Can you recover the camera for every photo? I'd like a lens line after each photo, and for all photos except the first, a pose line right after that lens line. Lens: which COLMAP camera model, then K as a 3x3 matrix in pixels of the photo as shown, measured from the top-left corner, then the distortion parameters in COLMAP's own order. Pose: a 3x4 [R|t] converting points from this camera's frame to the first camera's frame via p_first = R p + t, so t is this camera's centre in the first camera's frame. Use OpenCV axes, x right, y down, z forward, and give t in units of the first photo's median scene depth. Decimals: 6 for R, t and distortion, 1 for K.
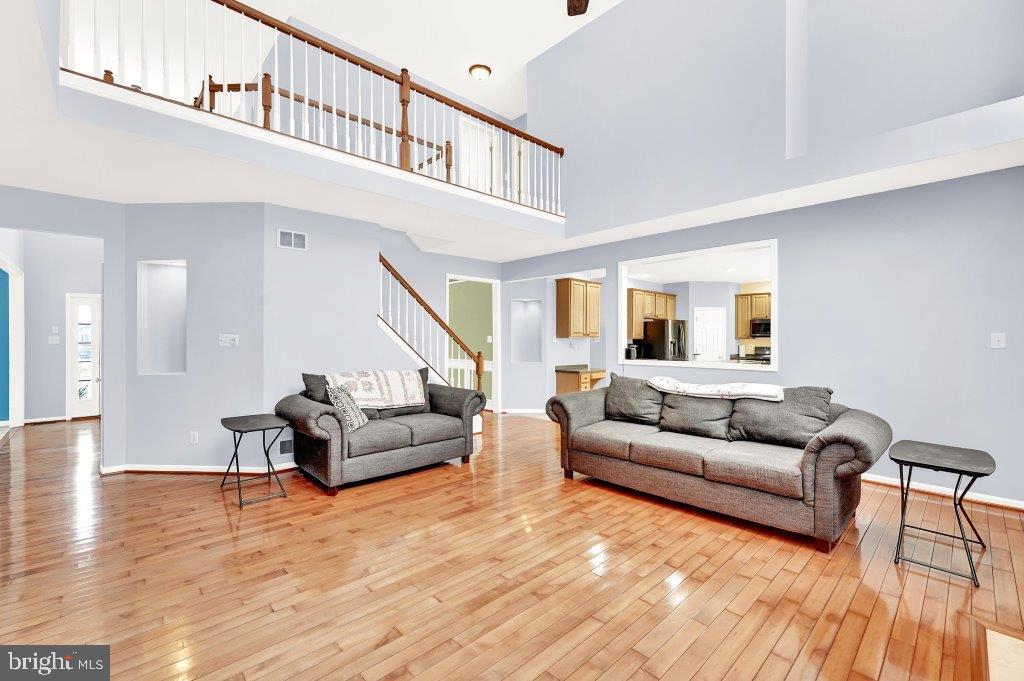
lens RADIAL K [[453.8, 0, 512.0], [0, 453.8, 340.5], [0, 0, 1]] dist [0.025586, 0.000023]
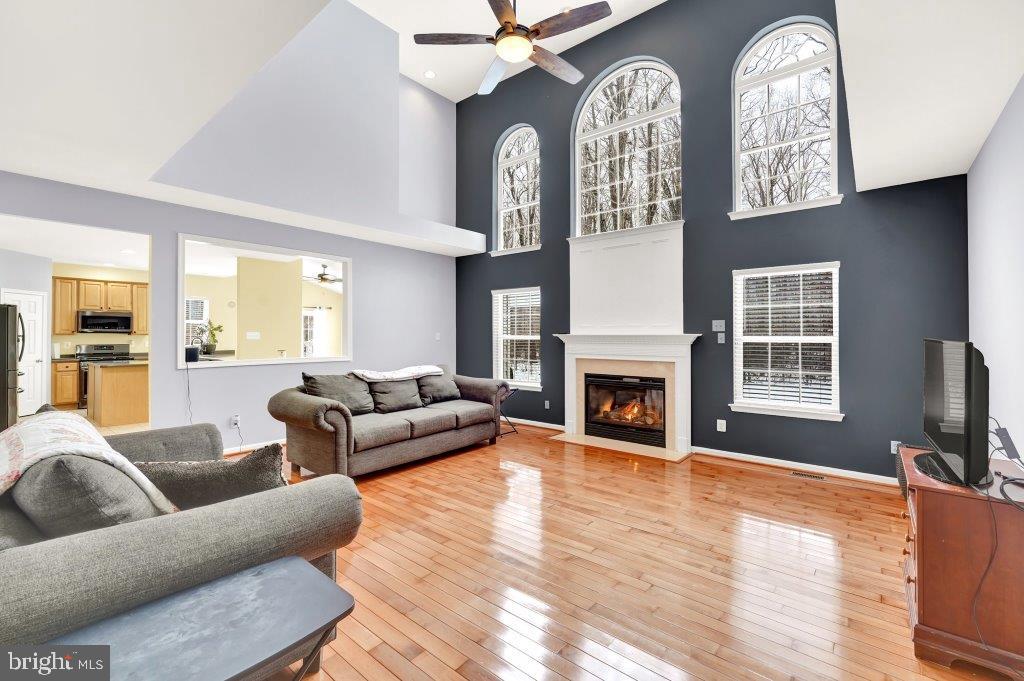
lens RADIAL K [[441.5, 0, 518.4], [0, 441.5, 329.1], [0, 0, 1]] dist [0.028664, 0.000632]
pose [[-0.148165, 0.012902, 0.988879, -0.944216], [0.001281, 0.999917, -0.012855, -0.007079], [-0.988962, -0.000638, -0.148169, 0.905430]]
